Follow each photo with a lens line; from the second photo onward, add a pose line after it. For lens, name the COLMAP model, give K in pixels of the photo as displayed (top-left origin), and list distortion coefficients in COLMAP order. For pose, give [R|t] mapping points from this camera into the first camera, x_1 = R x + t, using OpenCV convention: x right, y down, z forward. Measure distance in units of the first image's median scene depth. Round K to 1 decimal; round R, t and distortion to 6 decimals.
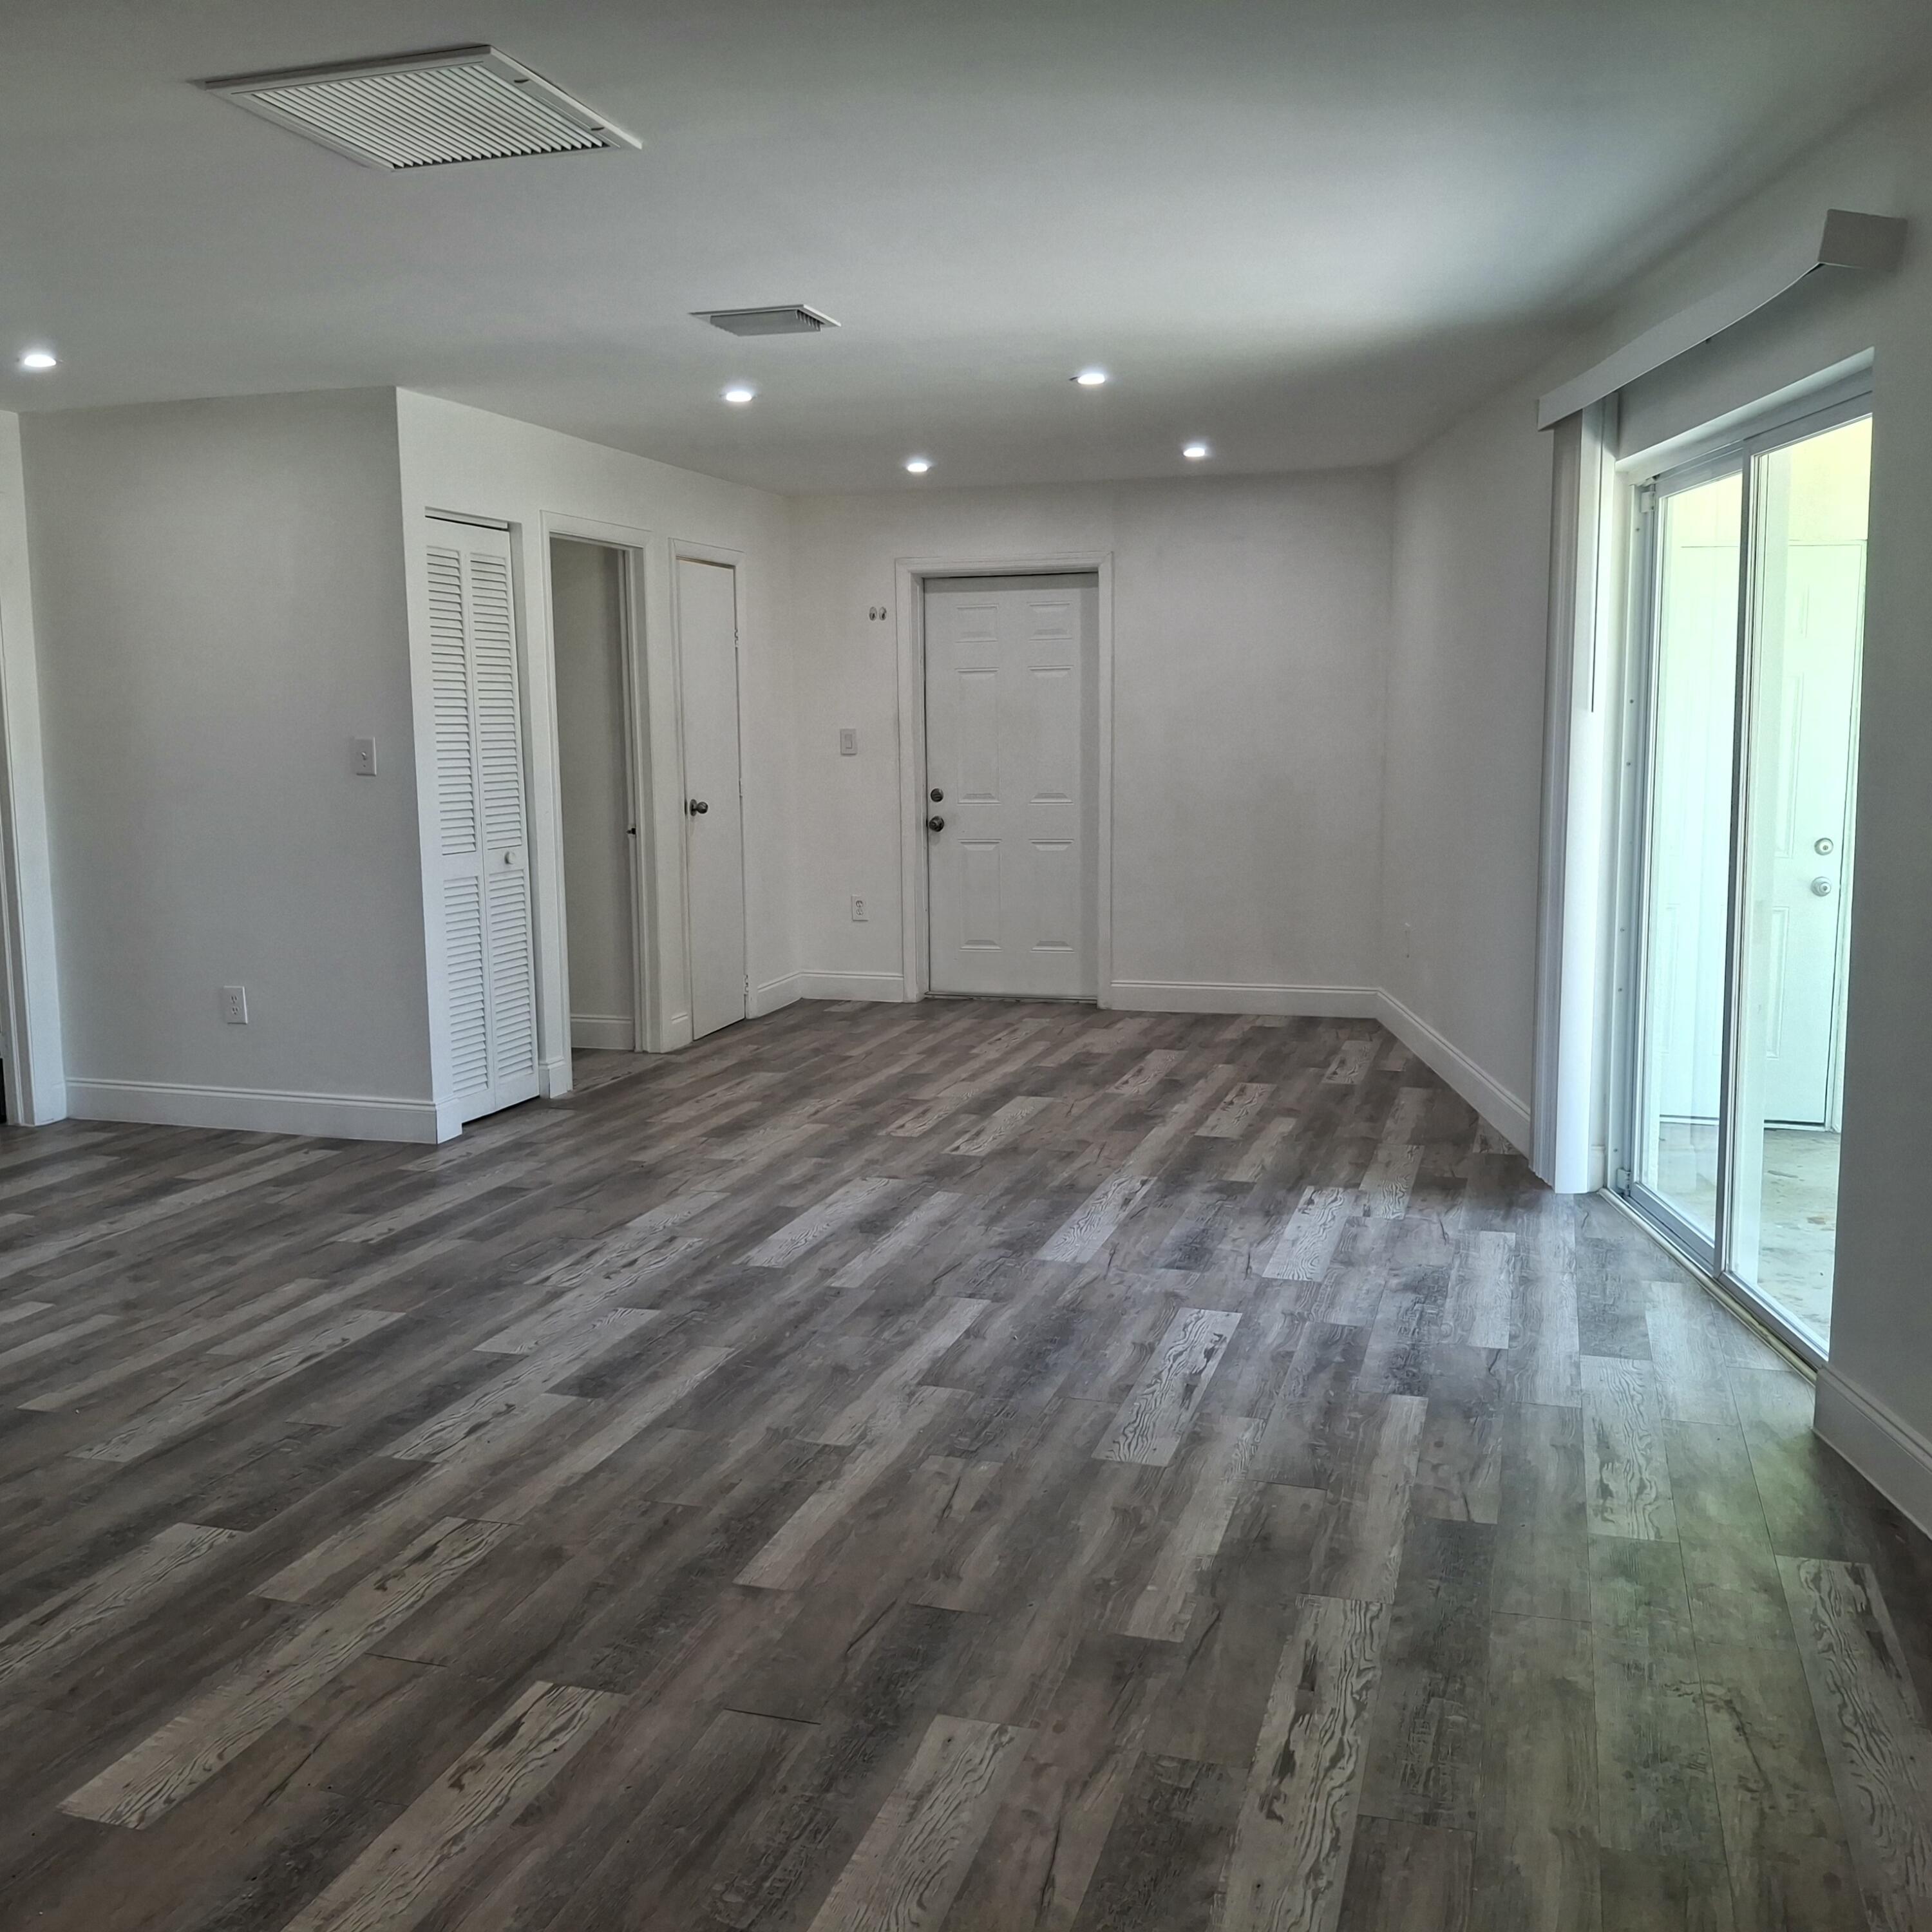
lens RADIAL K [[1884.9, 0, 941.4], [0, 1884.9, 968.9], [0, 0, 1]] dist [0.180636, -0.381650]
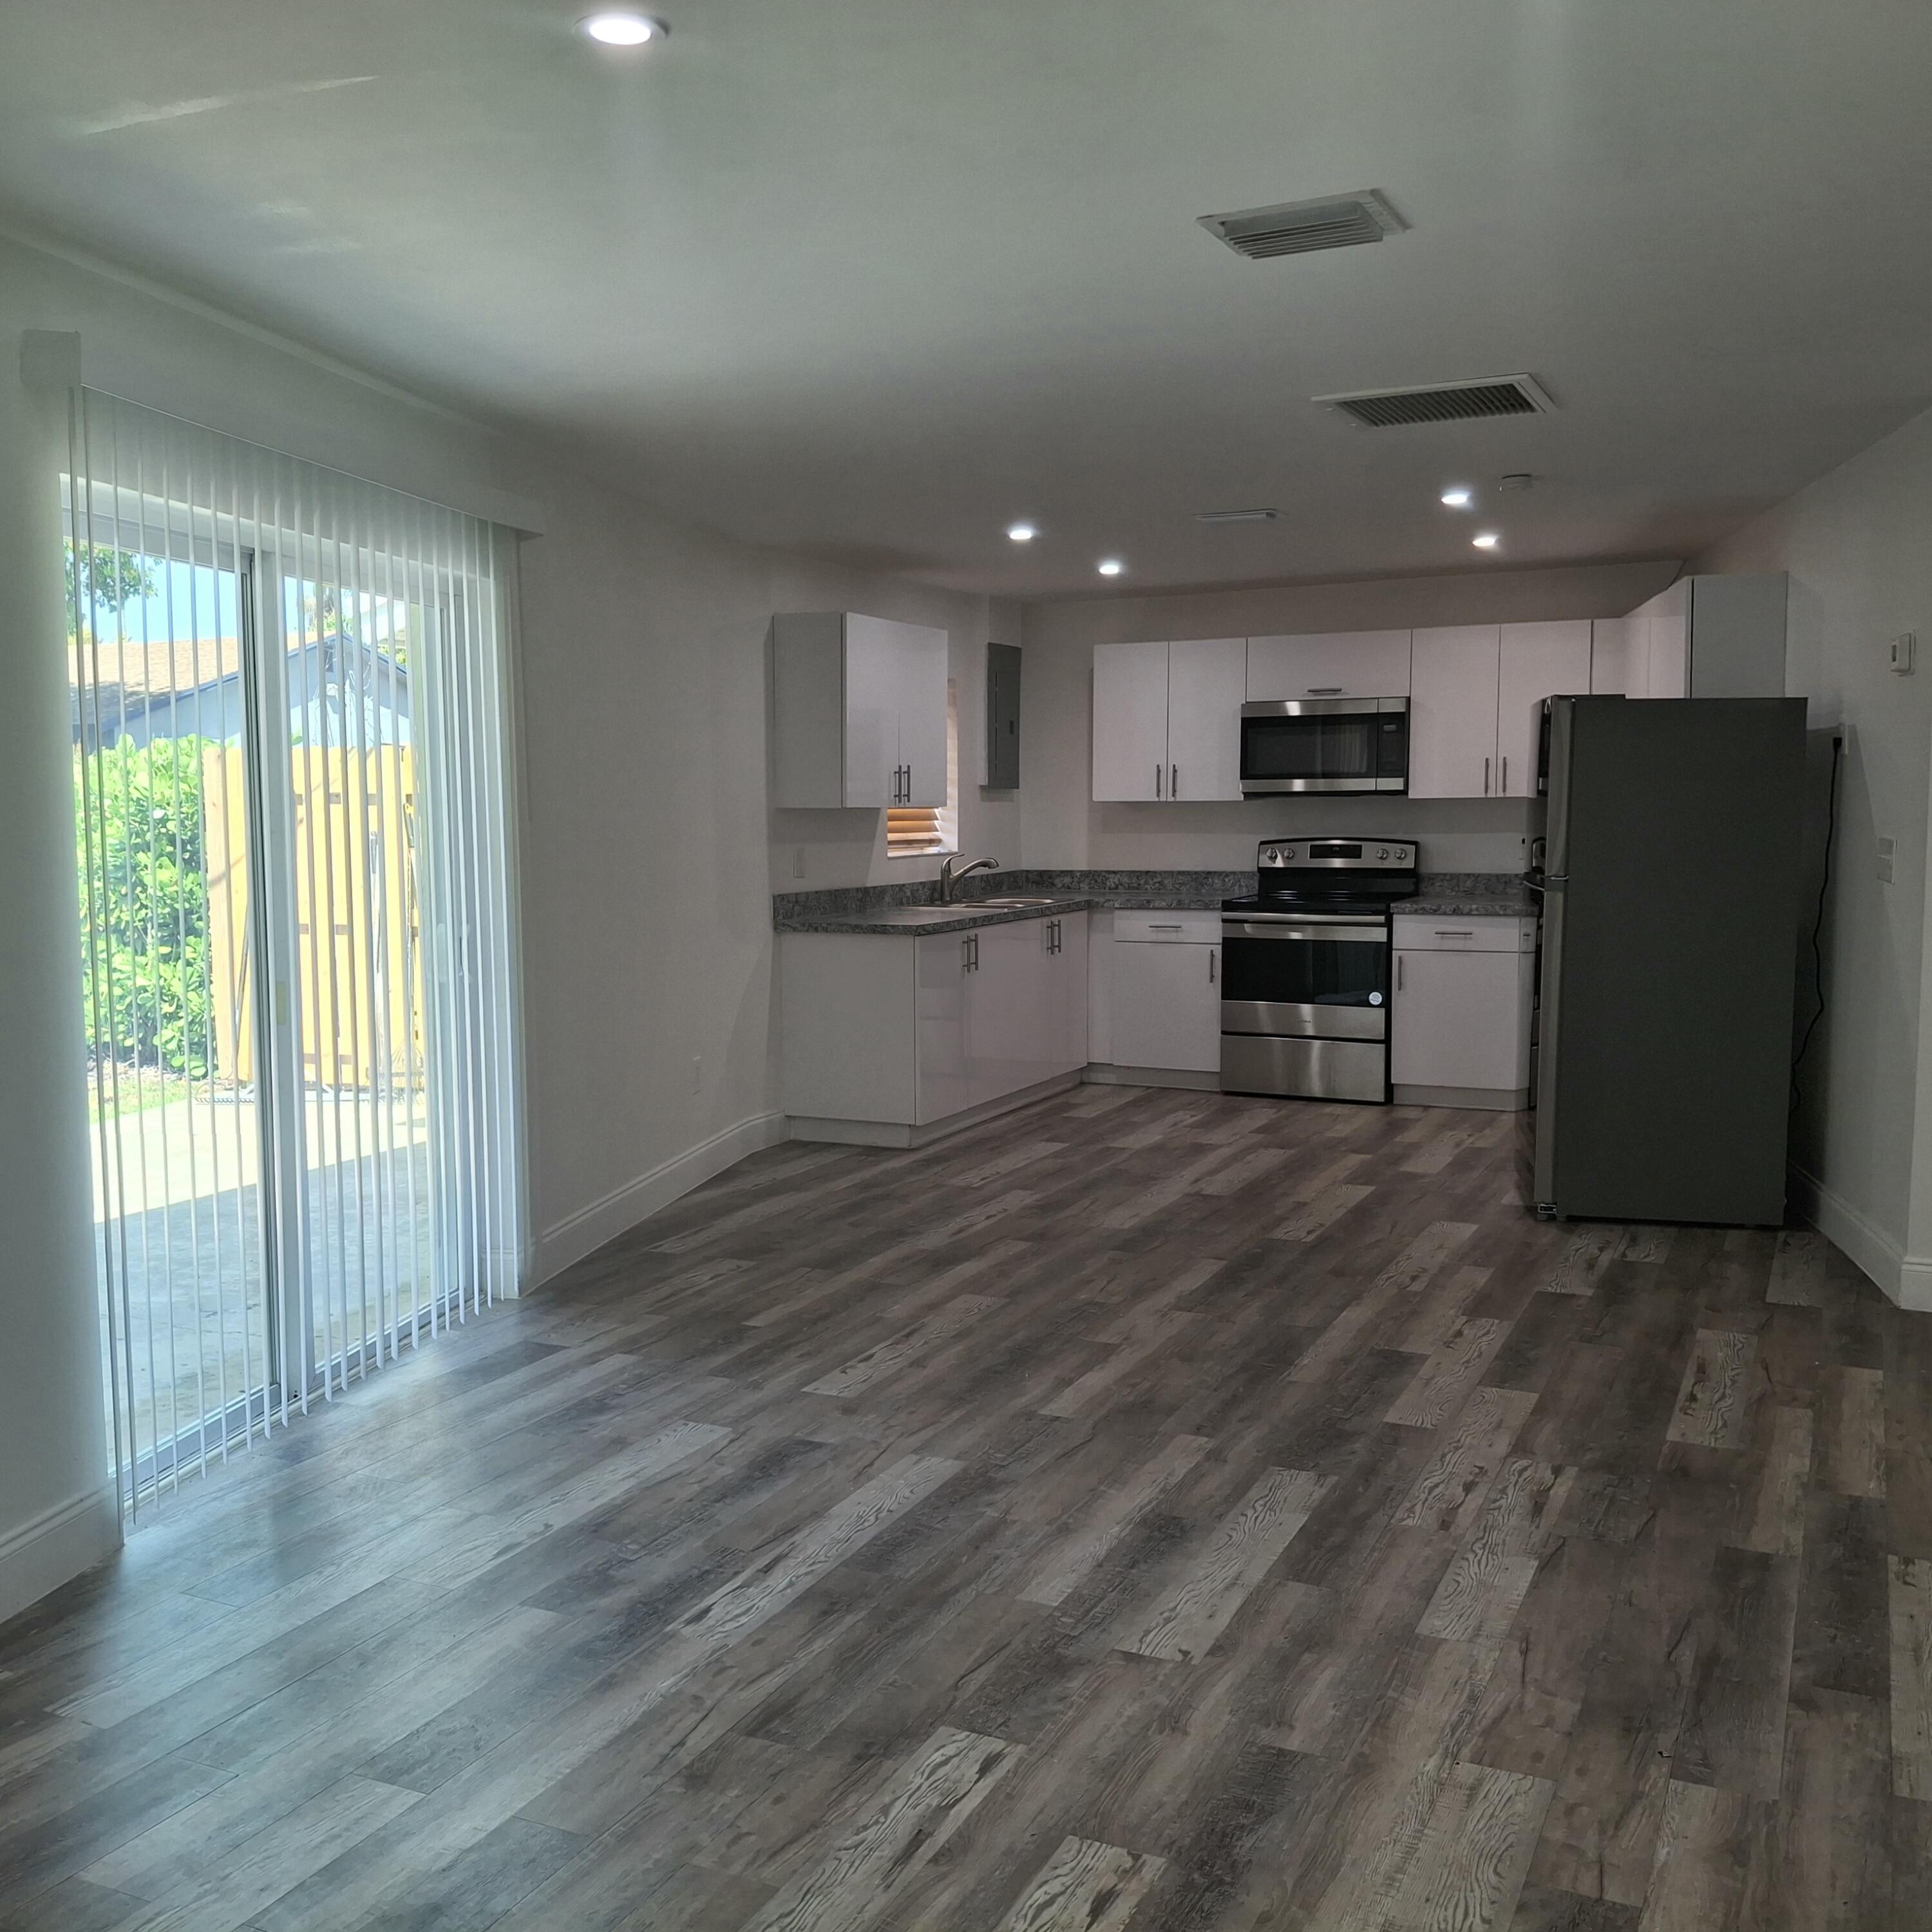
lens RADIAL K [[1884.9, 0, 941.4], [0, 1884.9, 968.9], [0, 0, 1]] dist [0.180636, -0.381650]
pose [[-0.989863, 0.008036, 0.141799, -0.086520], [0.039442, 0.974681, 0.220095, -0.348171], [-0.136440, 0.223457, -0.965117, 2.522861]]
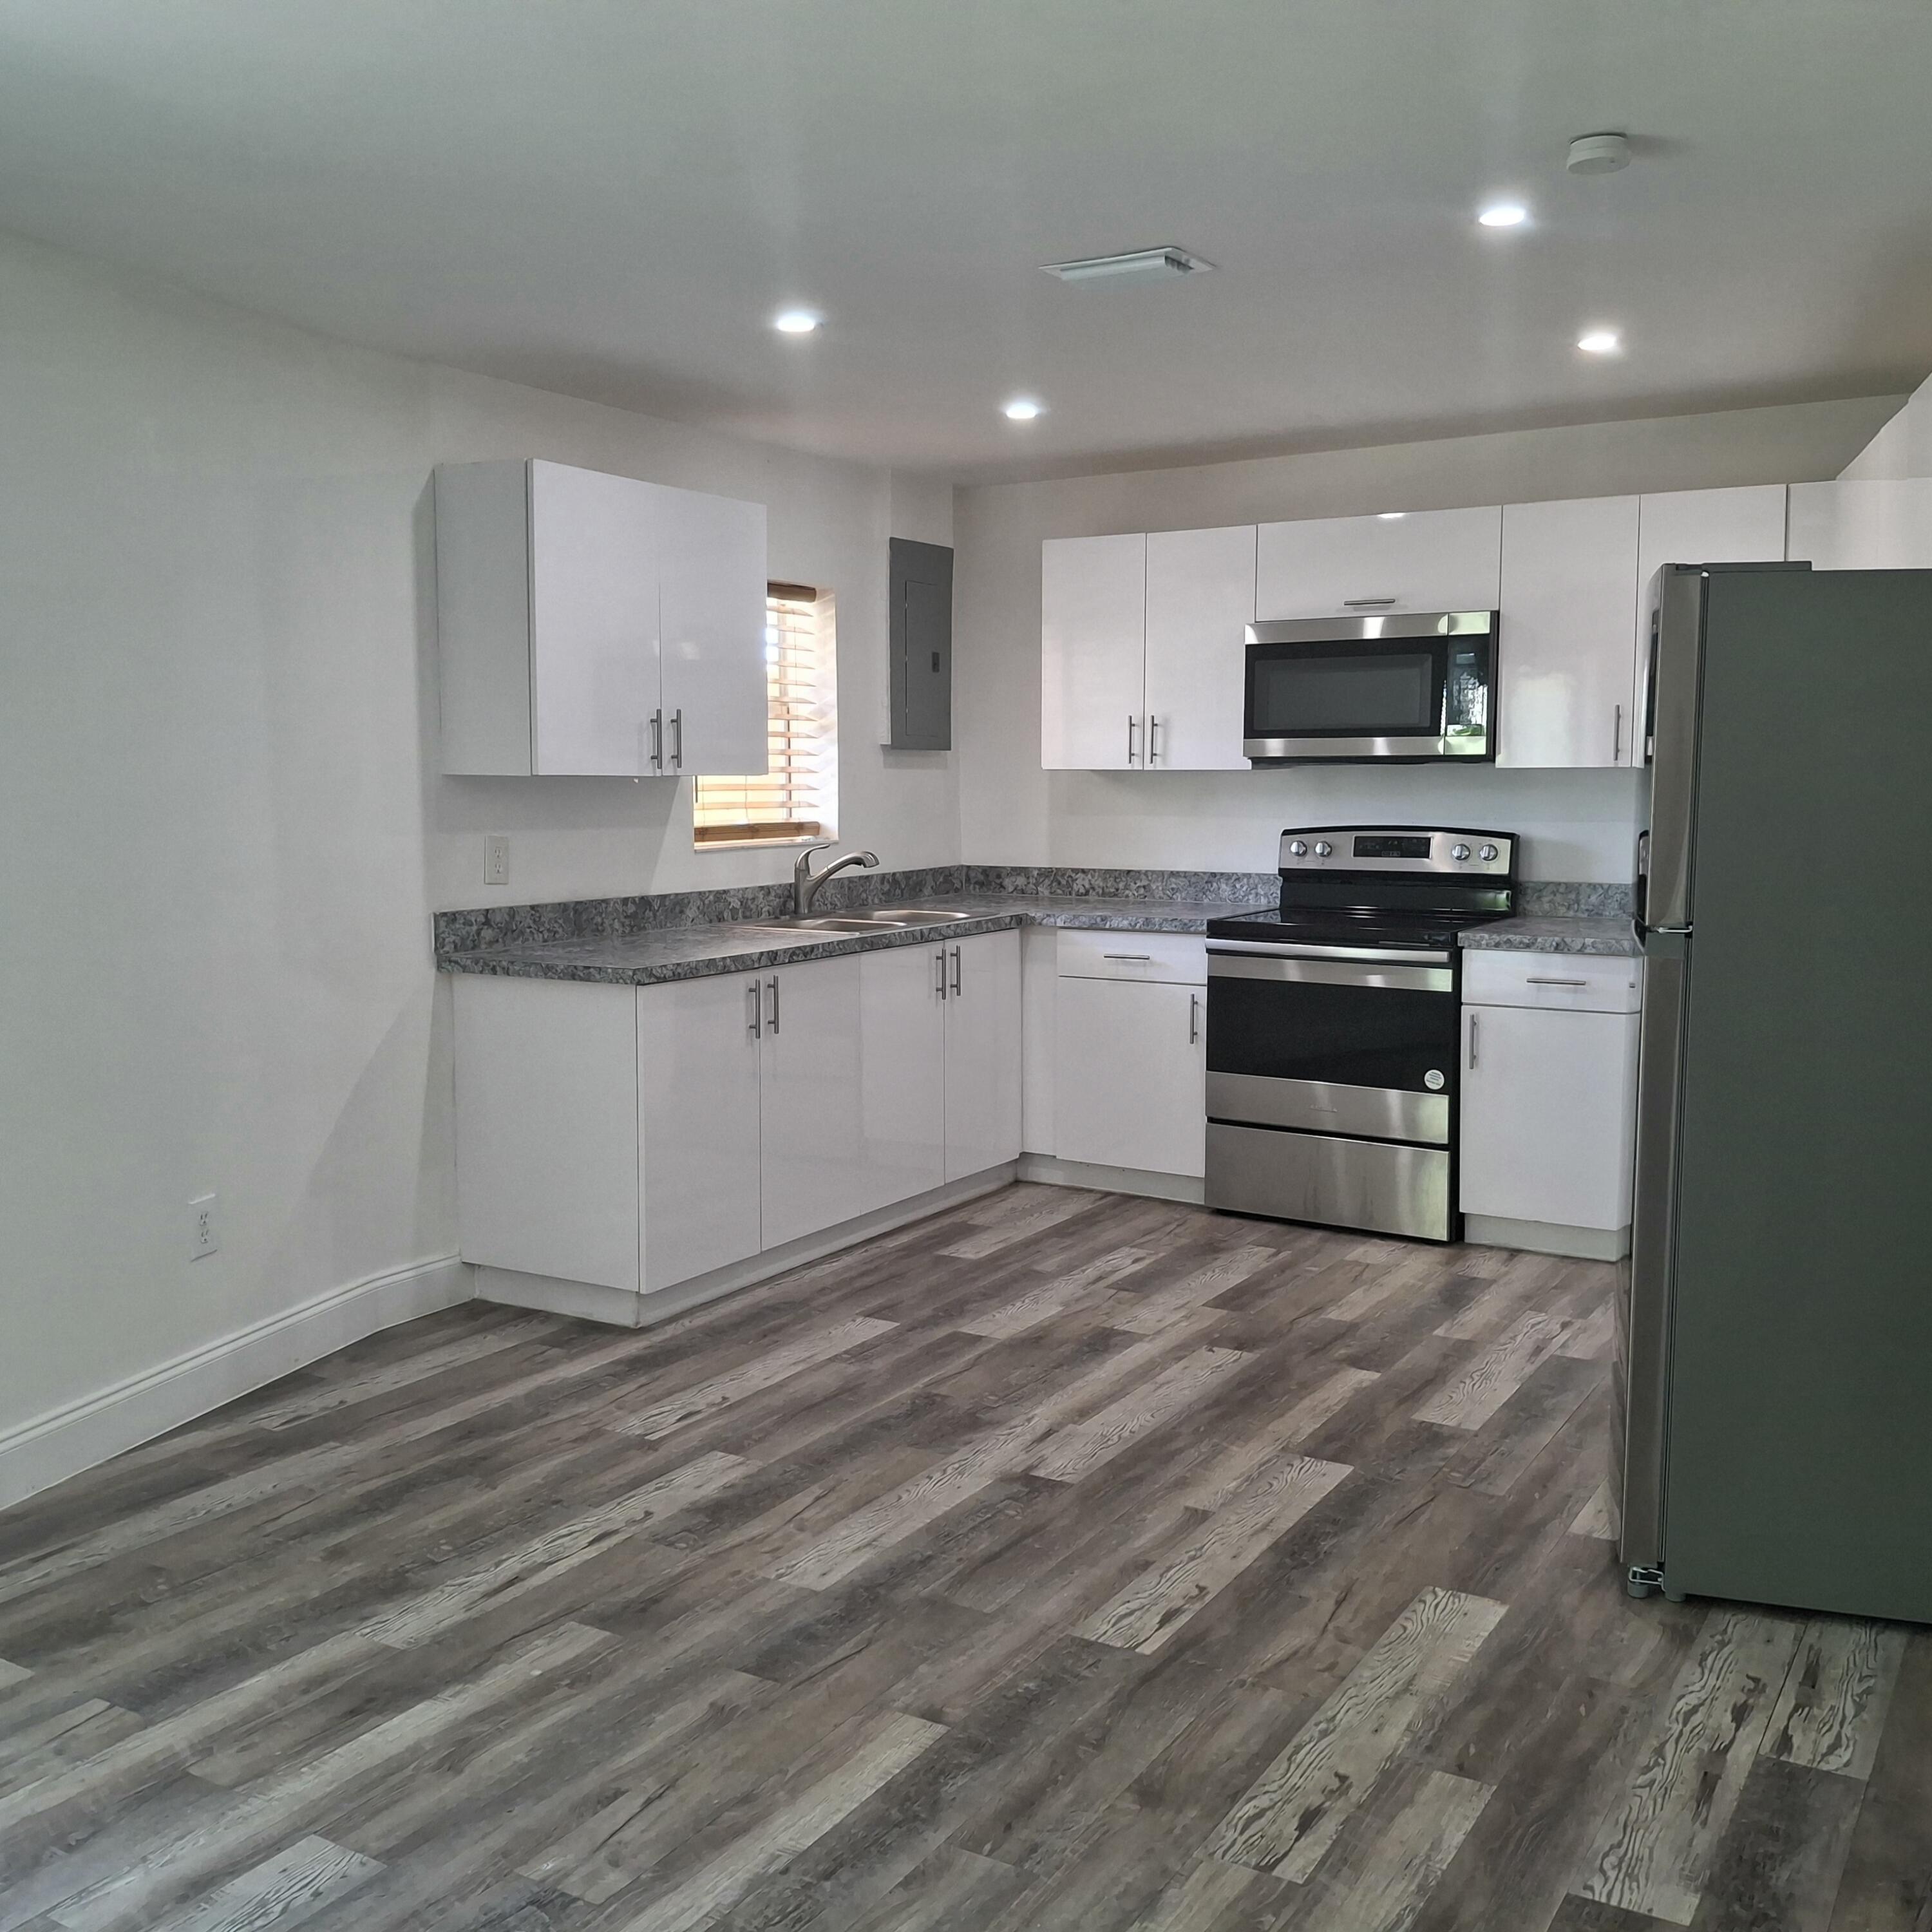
lens RADIAL K [[1889.6, 0, 986.2], [0, 1889.6, 934.9], [0, 0, 1]] dist [0.168994, -0.329433]
pose [[-0.972650, -0.004944, 0.232225, -0.304627], [0.046648, 0.975247, 0.216141, -0.219403], [-0.227545, 0.221063, -0.948343, 1.612096]]
